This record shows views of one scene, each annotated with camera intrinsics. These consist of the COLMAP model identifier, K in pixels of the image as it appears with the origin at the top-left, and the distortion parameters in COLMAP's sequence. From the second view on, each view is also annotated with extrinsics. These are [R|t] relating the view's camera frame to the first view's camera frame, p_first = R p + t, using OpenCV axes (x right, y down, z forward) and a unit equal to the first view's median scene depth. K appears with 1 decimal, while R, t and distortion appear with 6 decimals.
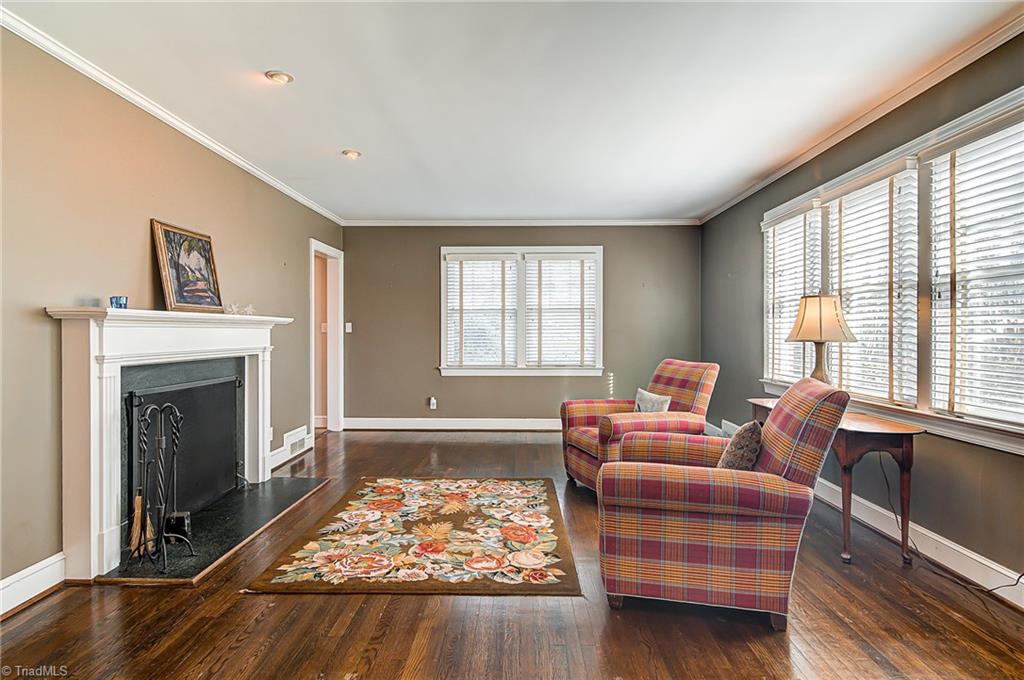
lens RADIAL K [[553.3, 0, 507.8], [0, 553.3, 338.6], [0, 0, 1]] dist [0.005506, -0.008298]
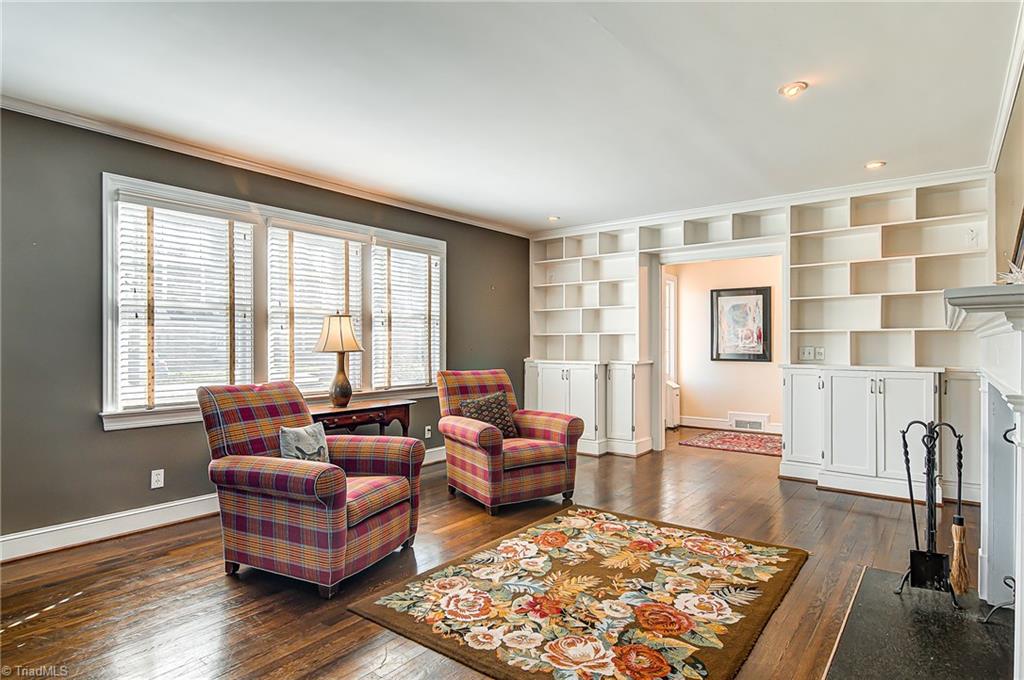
lens RADIAL K [[553.3, 0, 506.4], [0, 553.3, 342.1], [0, 0, 1]] dist [0.005506, -0.008298]
pose [[-0.795592, 0.004249, 0.605817, -0.538091], [0.008752, 0.999952, 0.004479, -0.021764], [-0.605769, 0.008865, -0.795591, 1.867001]]
